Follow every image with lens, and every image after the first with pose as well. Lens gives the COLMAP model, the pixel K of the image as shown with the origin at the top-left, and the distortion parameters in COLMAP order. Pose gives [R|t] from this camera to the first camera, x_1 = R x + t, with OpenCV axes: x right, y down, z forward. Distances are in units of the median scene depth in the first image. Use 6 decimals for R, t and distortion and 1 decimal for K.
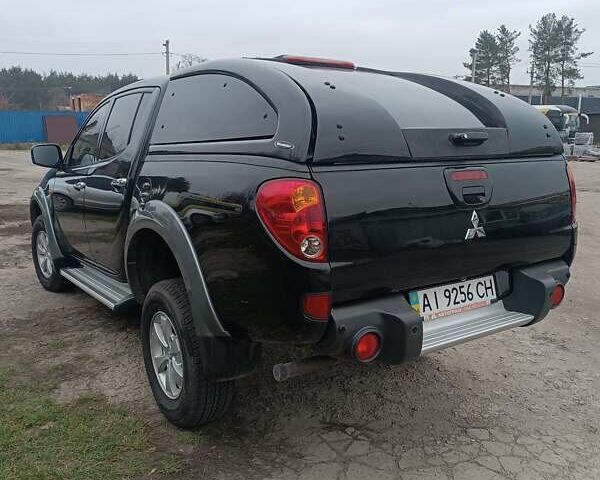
lens RADIAL K [[567.0, 0, 300.0], [0, 567.0, 240.0], [0, 0, 1]] dist [0.095314, -0.160496]
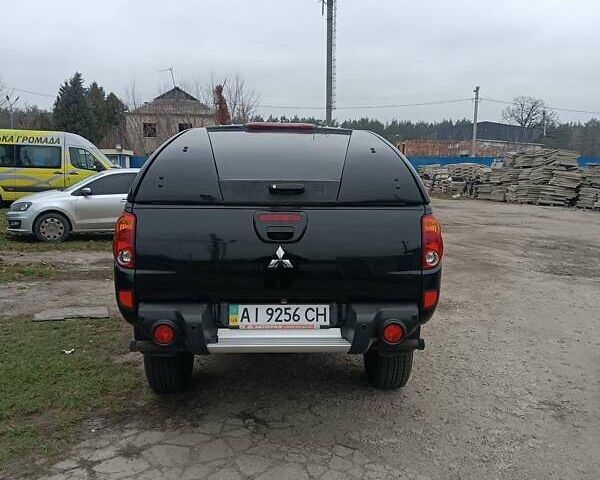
lens RADIAL K [[567.0, 0, 300.0], [0, 567.0, 240.0], [0, 0, 1]] dist [0.095314, -0.160496]
pose [[0.848321, 0.068359, -0.525052, 0.903463], [-0.106561, 0.993383, -0.042837, -0.014132], [0.518649, 0.092289, 0.849992, -0.028795]]
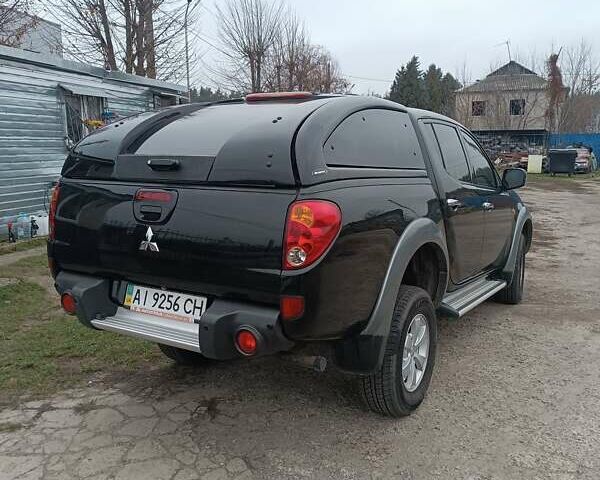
lens RADIAL K [[567.0, 0, 300.0], [0, 567.0, 240.0], [0, 0, 1]] dist [0.095314, -0.160496]
pose [[0.407534, 0.142451, -0.902011, 1.337332], [-0.175604, 0.981548, 0.075673, -0.150285], [0.896147, 0.127558, 0.425029, 0.716151]]
